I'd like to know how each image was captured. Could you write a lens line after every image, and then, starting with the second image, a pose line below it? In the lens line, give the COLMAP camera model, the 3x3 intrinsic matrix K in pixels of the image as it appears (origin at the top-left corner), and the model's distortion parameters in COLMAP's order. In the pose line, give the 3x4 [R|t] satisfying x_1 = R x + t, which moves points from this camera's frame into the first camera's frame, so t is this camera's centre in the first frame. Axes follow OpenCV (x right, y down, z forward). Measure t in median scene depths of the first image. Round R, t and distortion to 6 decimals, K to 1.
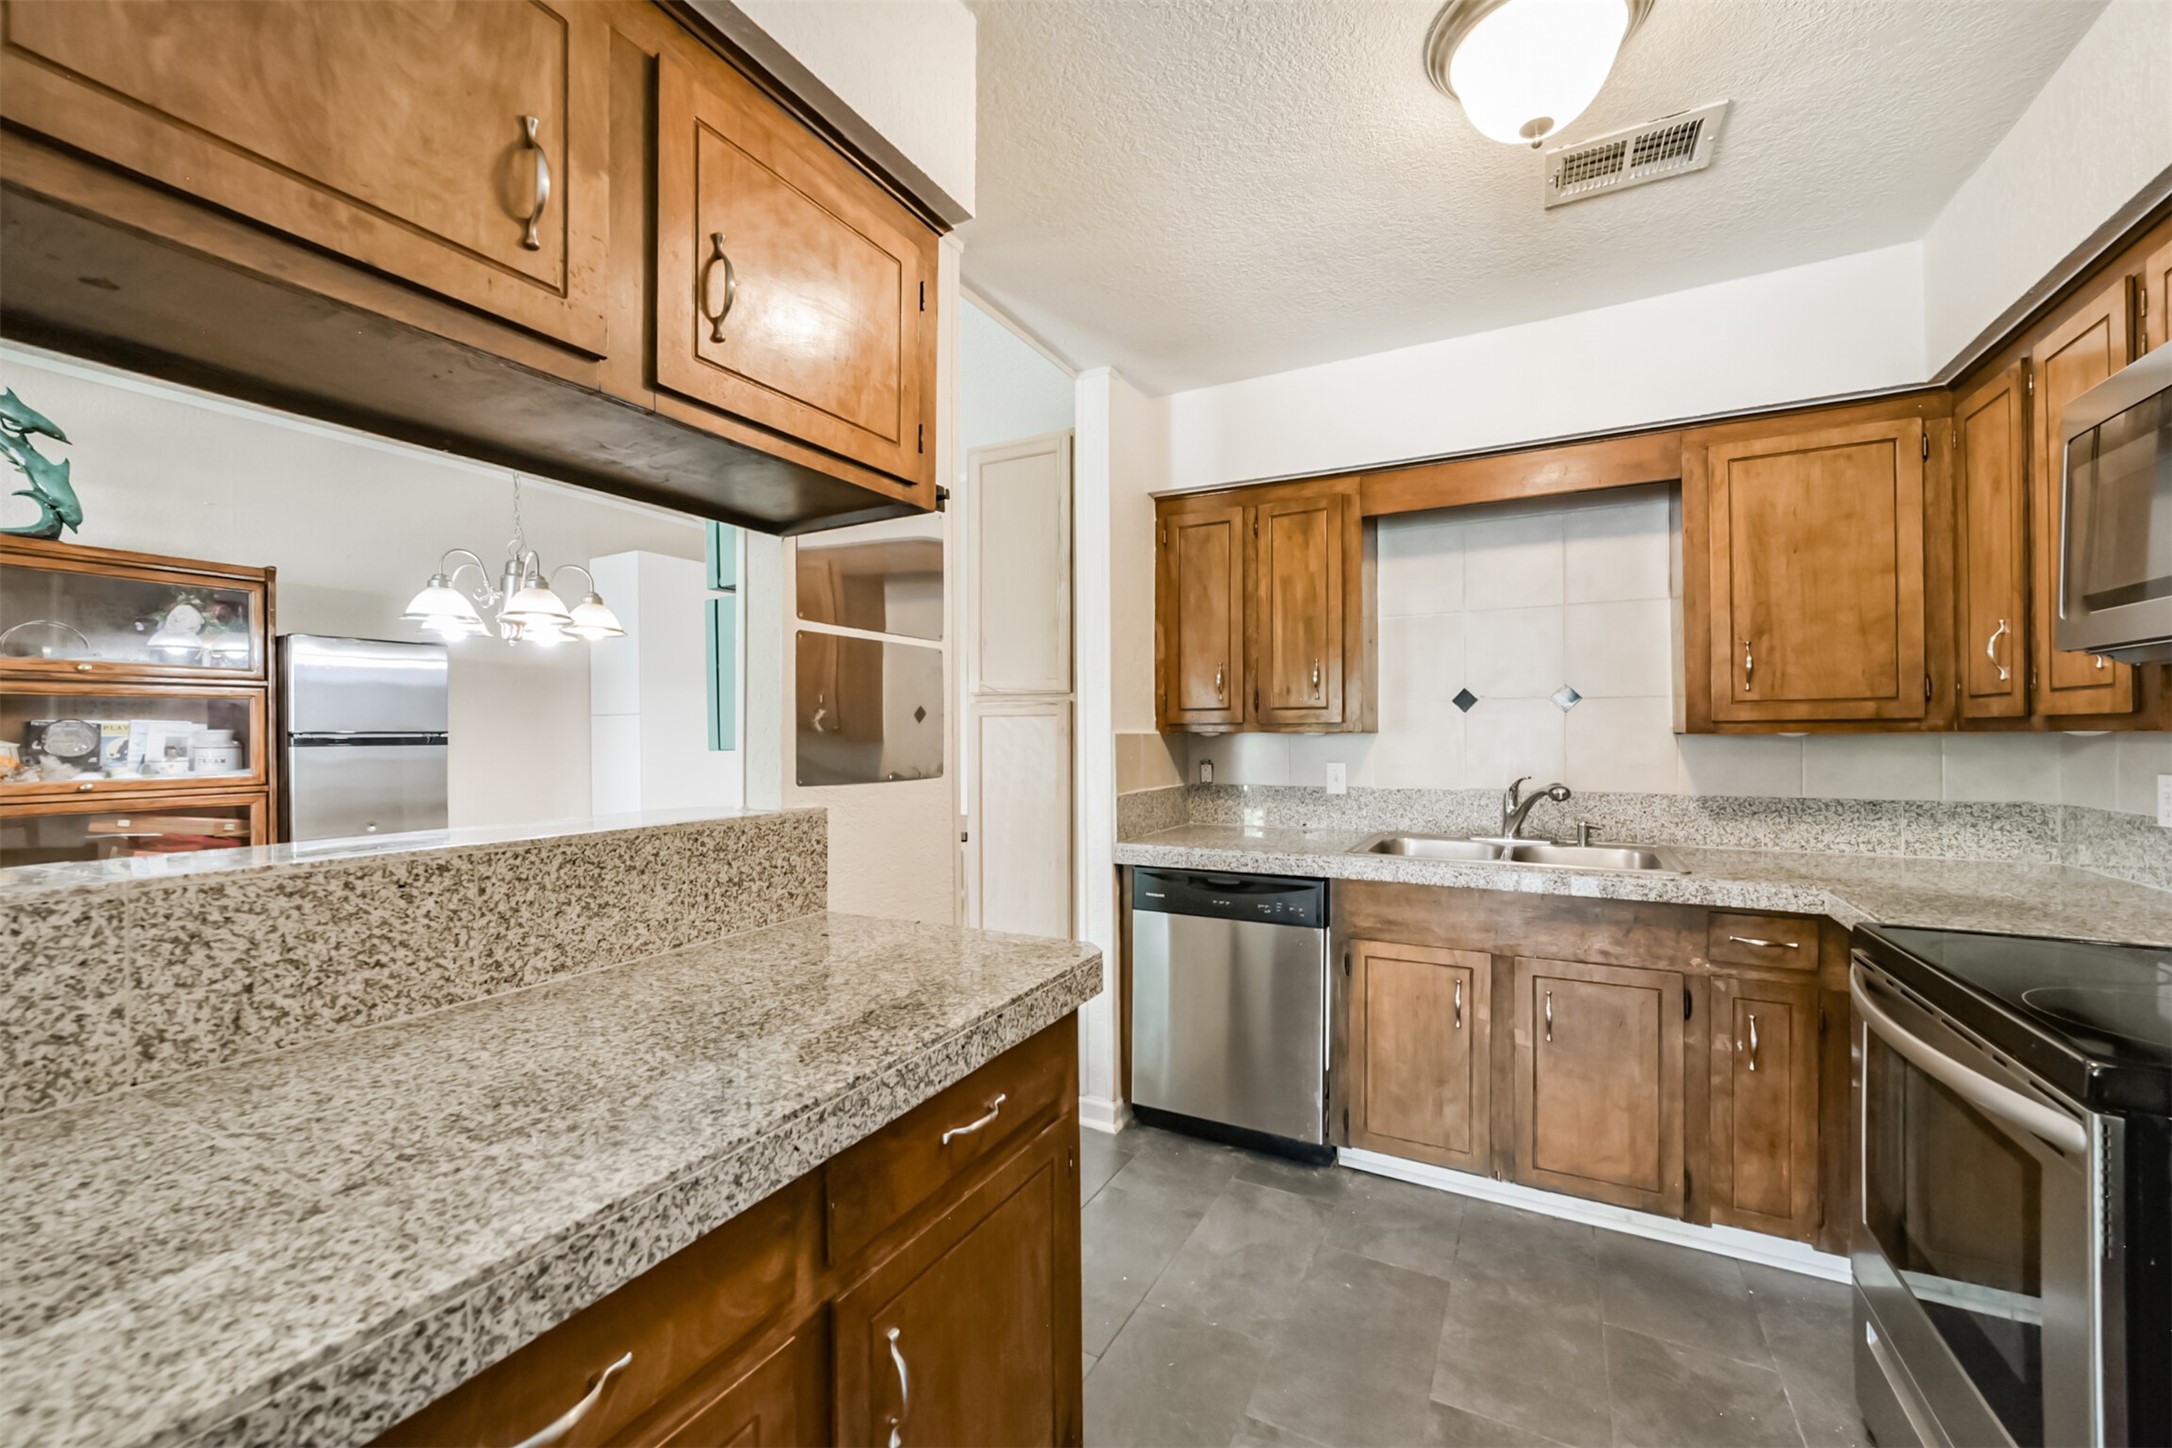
lens RADIAL K [[849.2, 0, 1096.0], [0, 849.2, 731.8], [0, 0, 1]] dist [-0.016038, 0.008989]
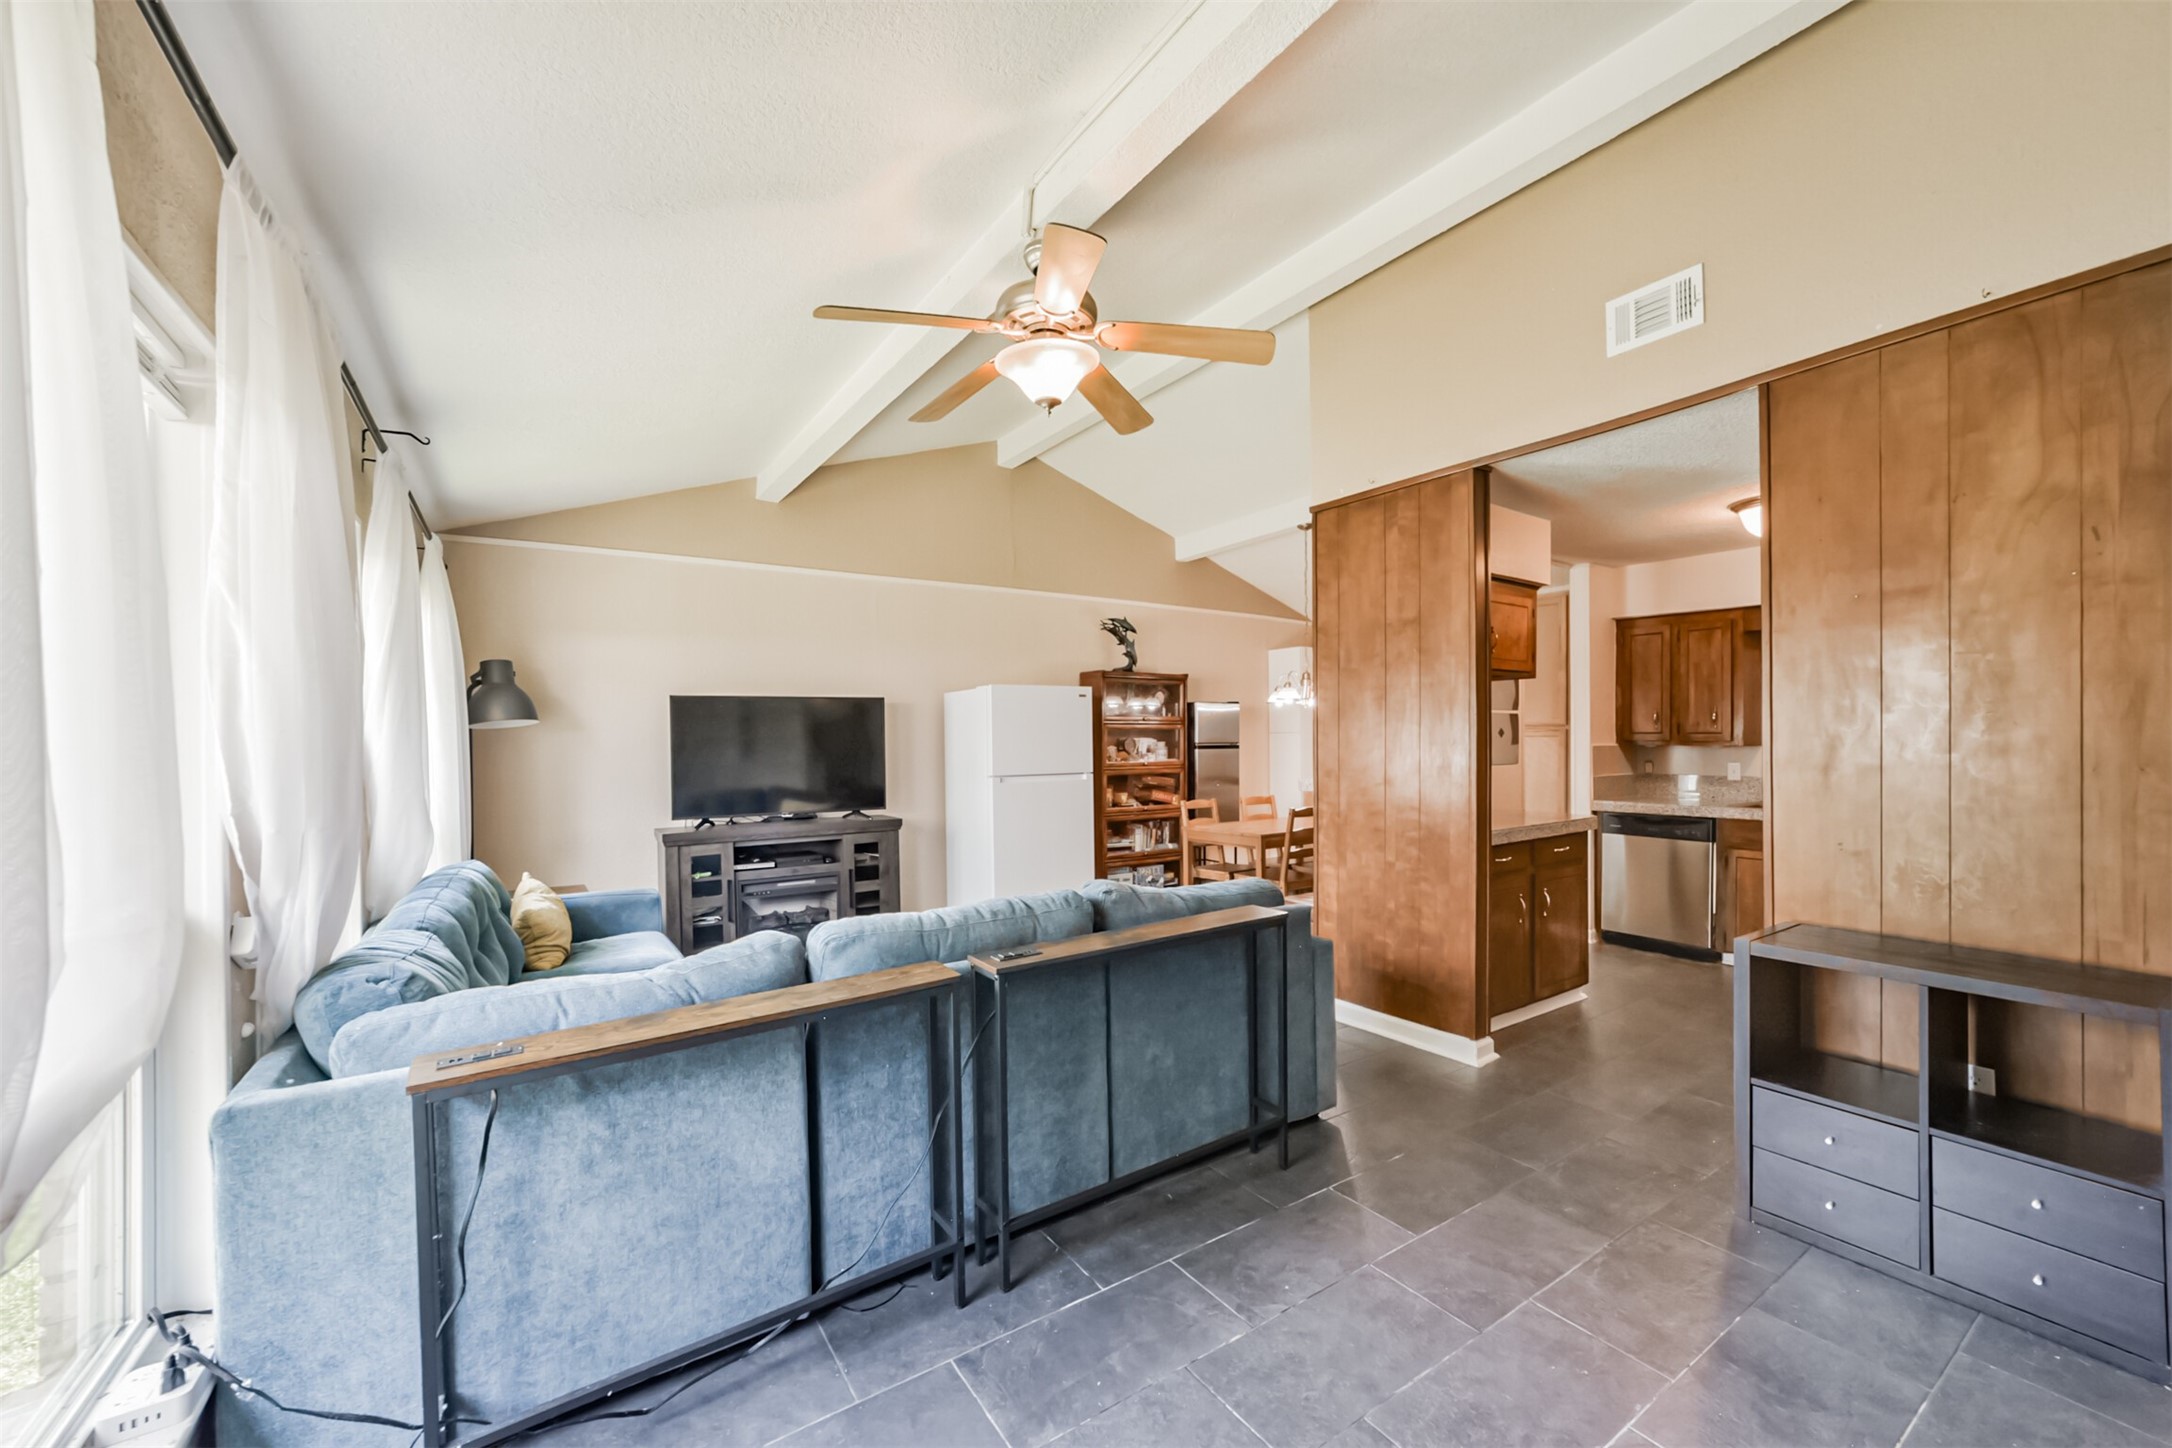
lens RADIAL K [[849.2, 0, 1096.0], [0, 849.2, 731.8], [0, 0, 1]] dist [-0.016038, 0.008989]
pose [[0.886059, -0.000699, -0.463572, -0.088309], [0.000296, 1.000000, -0.000942, -0.028459], [0.463572, 0.000697, 0.886059, -1.264635]]
